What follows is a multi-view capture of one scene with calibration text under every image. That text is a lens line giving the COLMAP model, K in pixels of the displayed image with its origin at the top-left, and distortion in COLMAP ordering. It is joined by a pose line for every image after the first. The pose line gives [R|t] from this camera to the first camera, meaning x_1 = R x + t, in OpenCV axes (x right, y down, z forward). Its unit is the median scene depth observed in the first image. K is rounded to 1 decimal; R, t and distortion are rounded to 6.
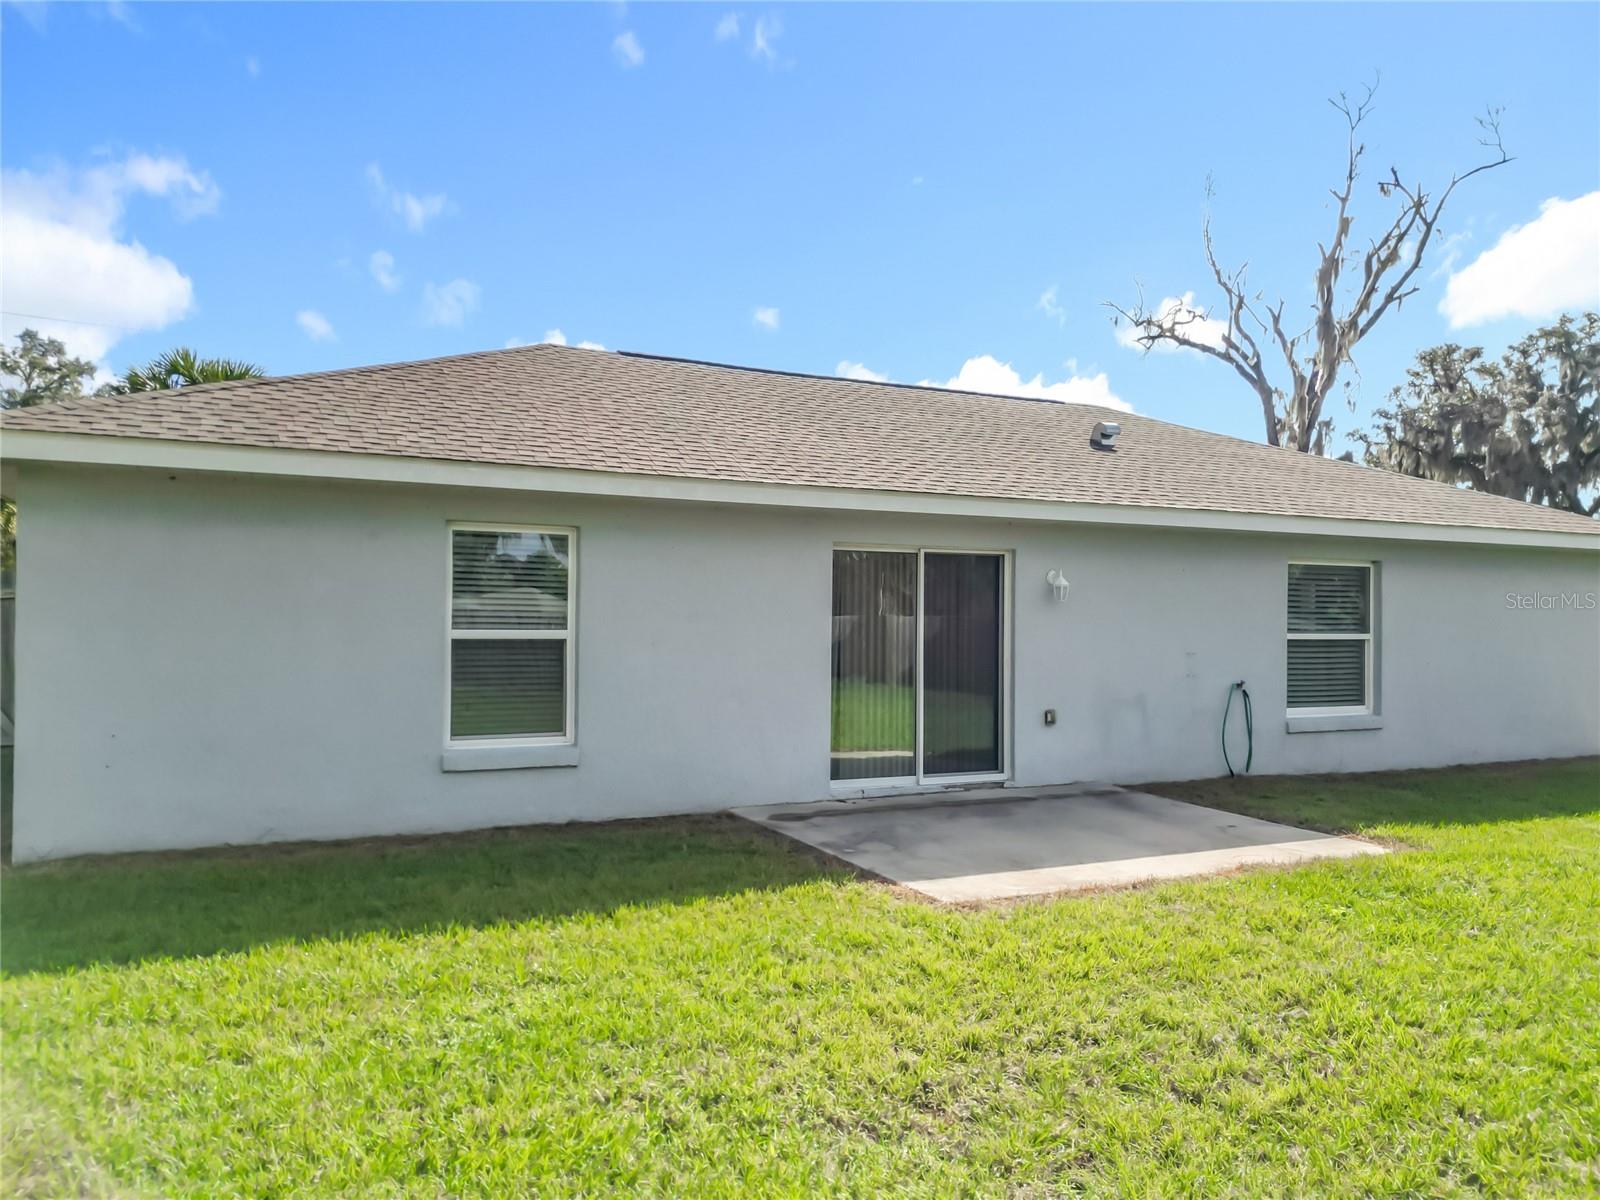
lens RADIAL K [[1185.5, 0, 795.9], [0, 1185.5, 629.1], [0, 0, 1]] dist [0.012170, -0.000756]
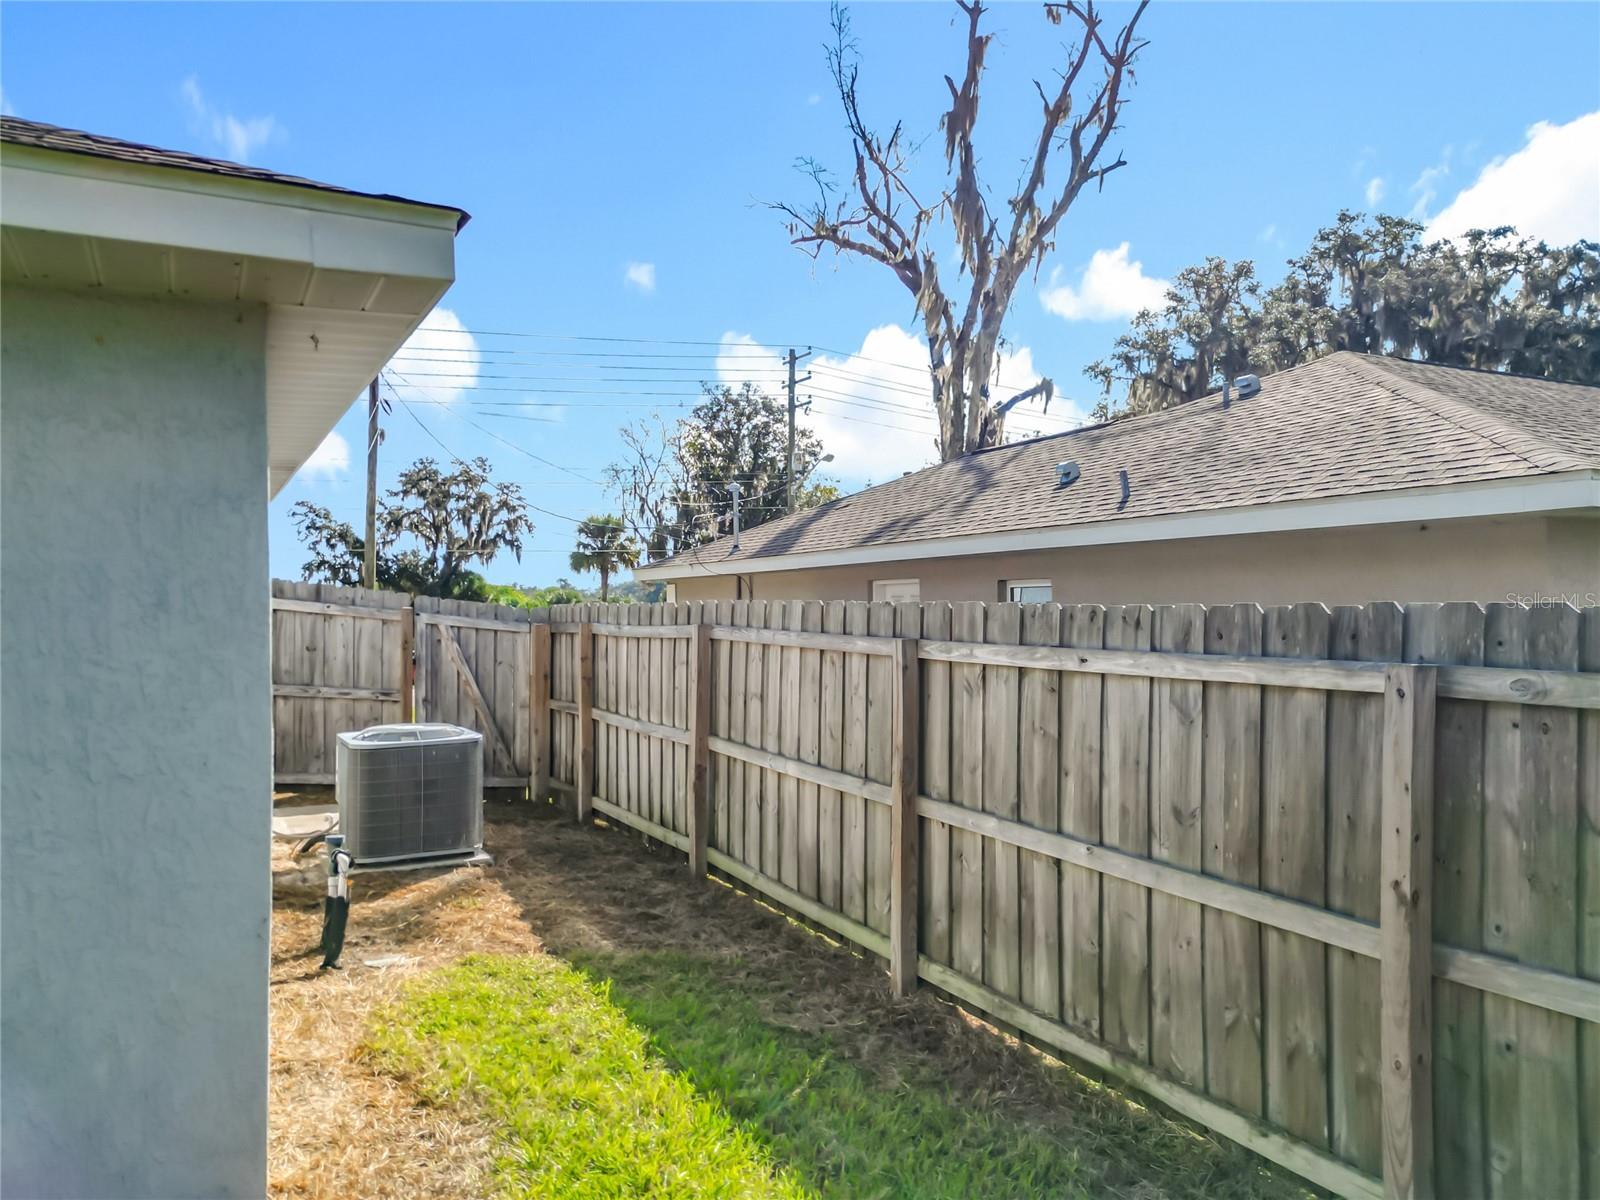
lens RADIAL K [[1134.8, 0, 797.0], [0, 1134.8, 595.6], [0, 0, 1]] dist [0.042825, -0.039522]
pose [[0.999258, -0.016101, 0.034978, 0.853749], [0.016726, 0.999705, -0.017634, -0.002455], [-0.034684, 0.018206, 0.999232, 0.855071]]
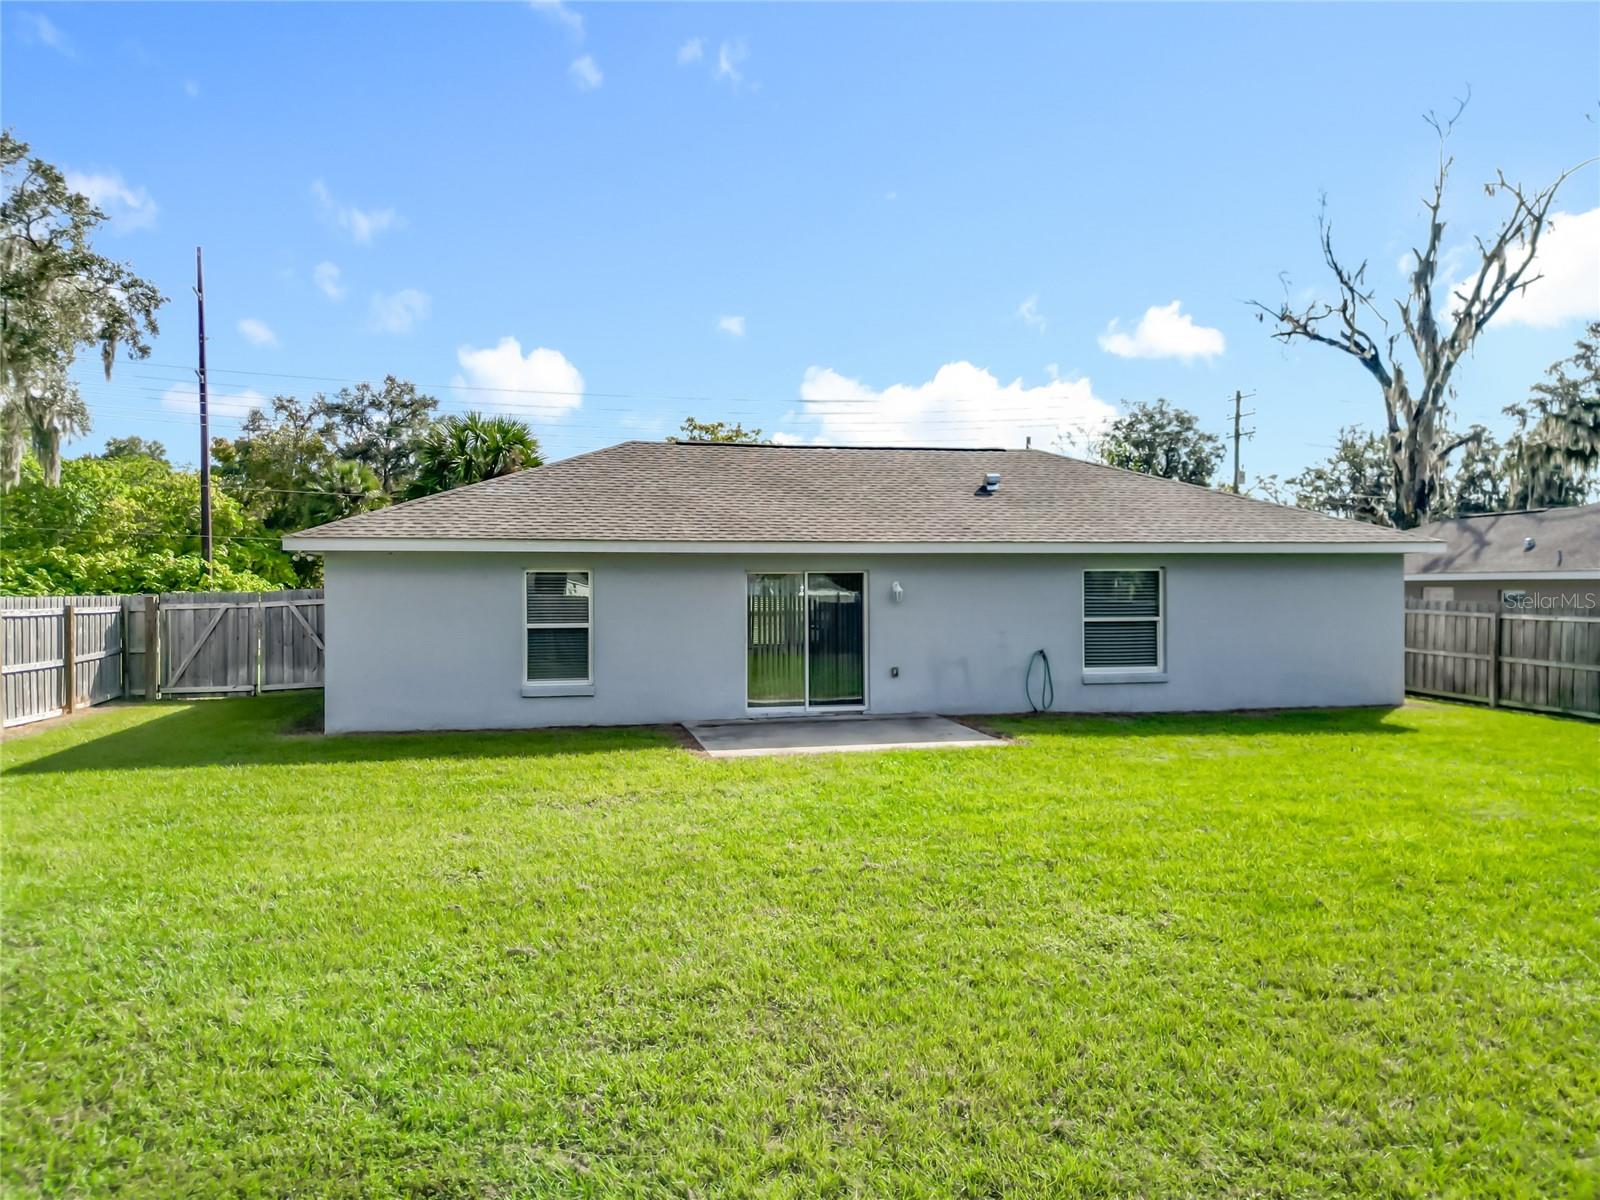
lens RADIAL K [[1134.8, 0, 797.0], [0, 1134.8, 595.6], [0, 0, 1]] dist [0.042825, -0.039522]
pose [[0.970254, -0.010853, -0.241844, 0.373423], [0.010896, 0.999940, -0.001162, -0.024346], [0.241842, -0.001507, 0.970314, -0.440198]]
